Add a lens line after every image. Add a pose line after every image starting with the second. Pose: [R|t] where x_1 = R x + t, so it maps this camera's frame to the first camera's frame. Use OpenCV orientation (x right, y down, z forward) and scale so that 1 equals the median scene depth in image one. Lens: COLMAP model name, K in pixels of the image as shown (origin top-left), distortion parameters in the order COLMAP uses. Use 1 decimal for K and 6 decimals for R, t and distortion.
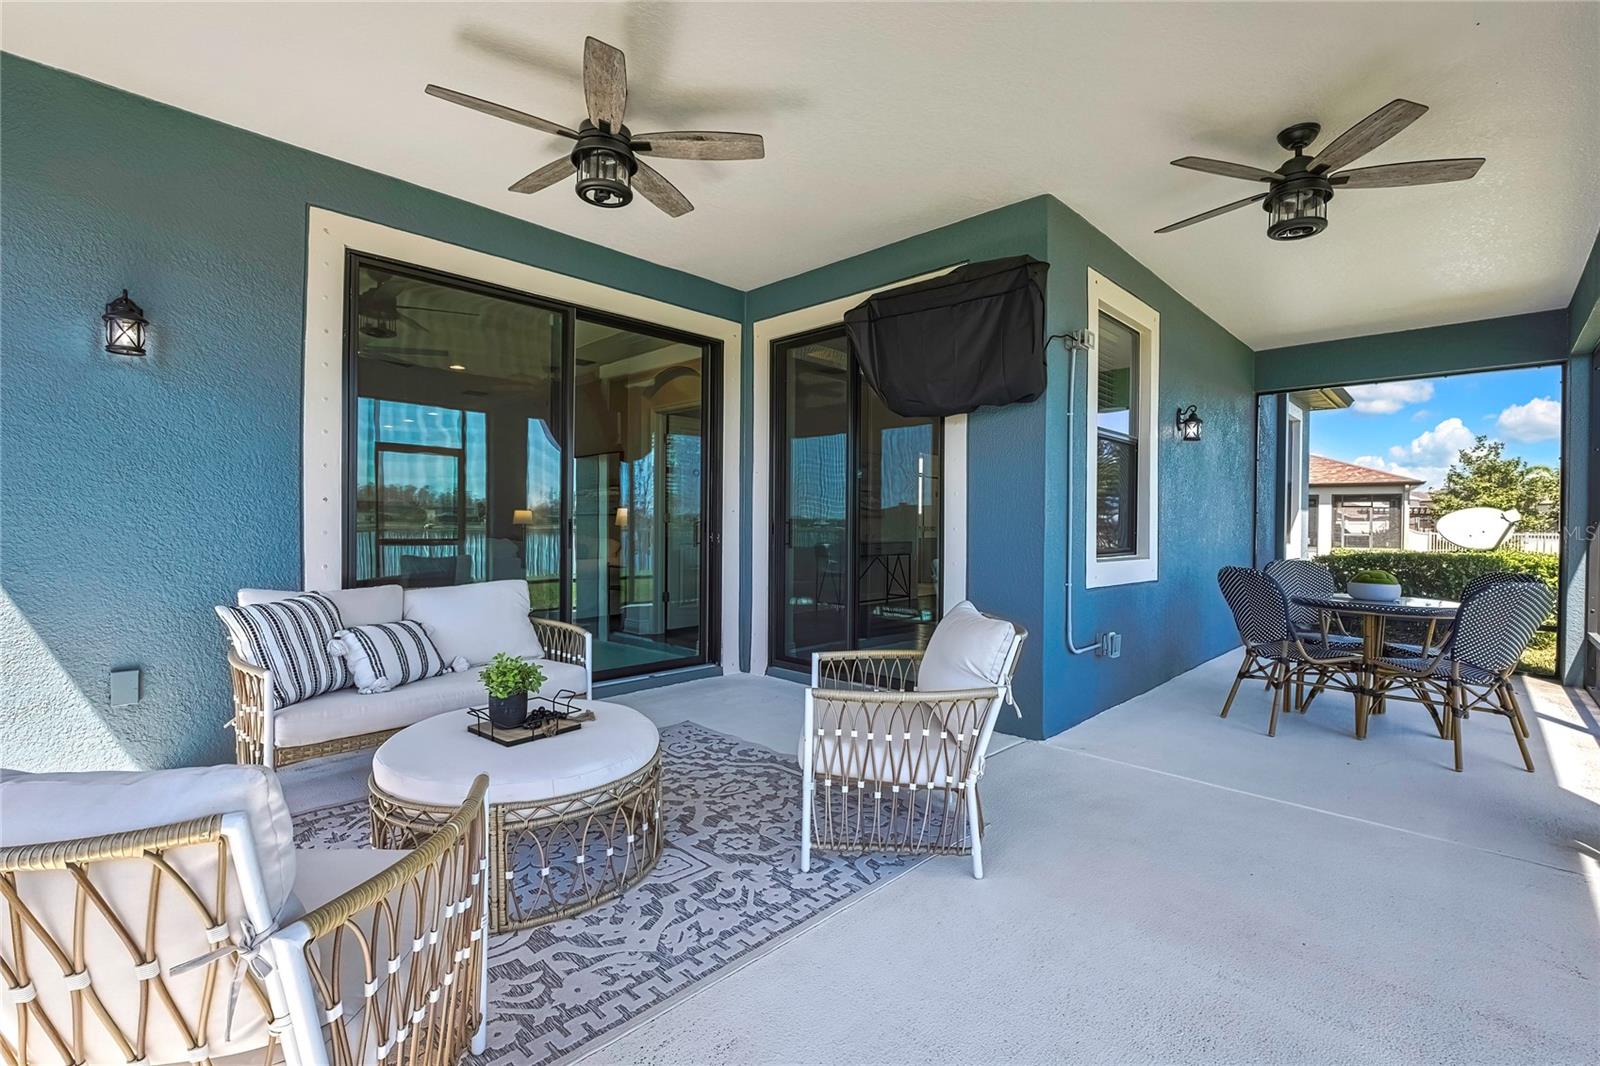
lens RADIAL K [[731.4, 0, 800.0], [0, 731.4, 533.0], [0, 0, 1]] dist [-0.008384, -0.000199]
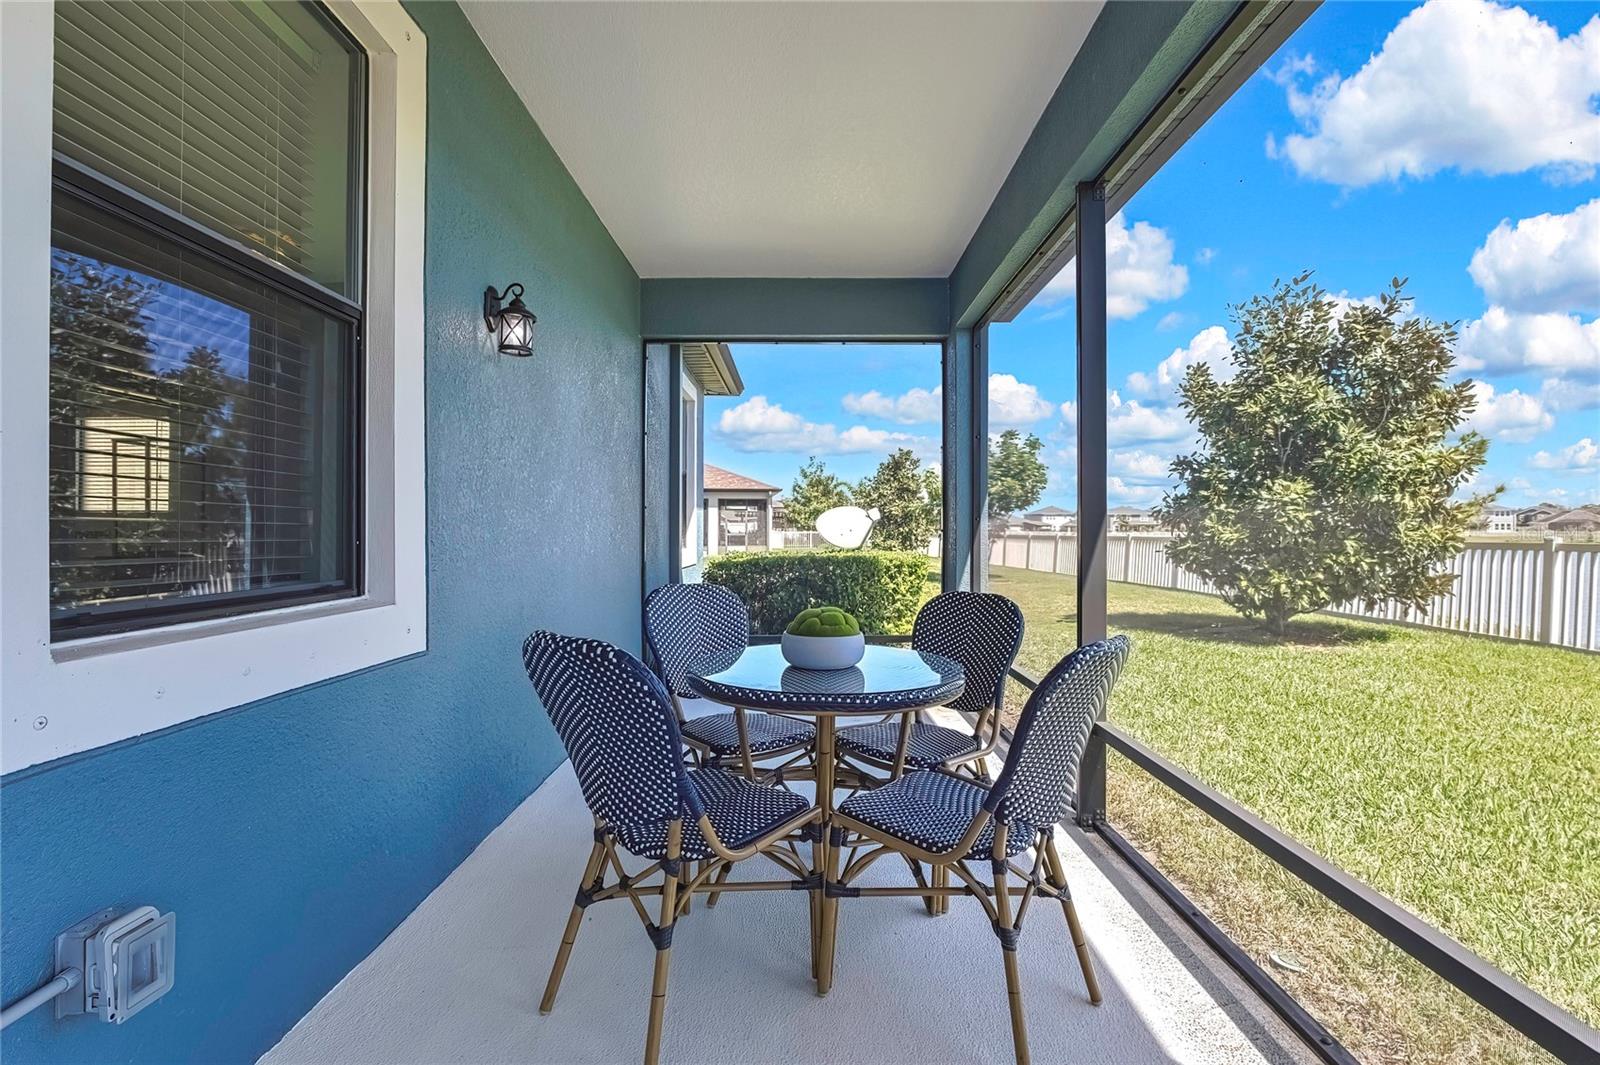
lens RADIAL K [[704.3, 0, 813.9], [0, 704.3, 523.6], [0, 0, 1]] dist [-0.008279, 0.000634]
pose [[0.717330, -0.002184, 0.696731, 0.254662], [0.013621, 0.999848, -0.010890, -0.001848], [-0.696601, 0.017302, 0.717250, 0.376374]]
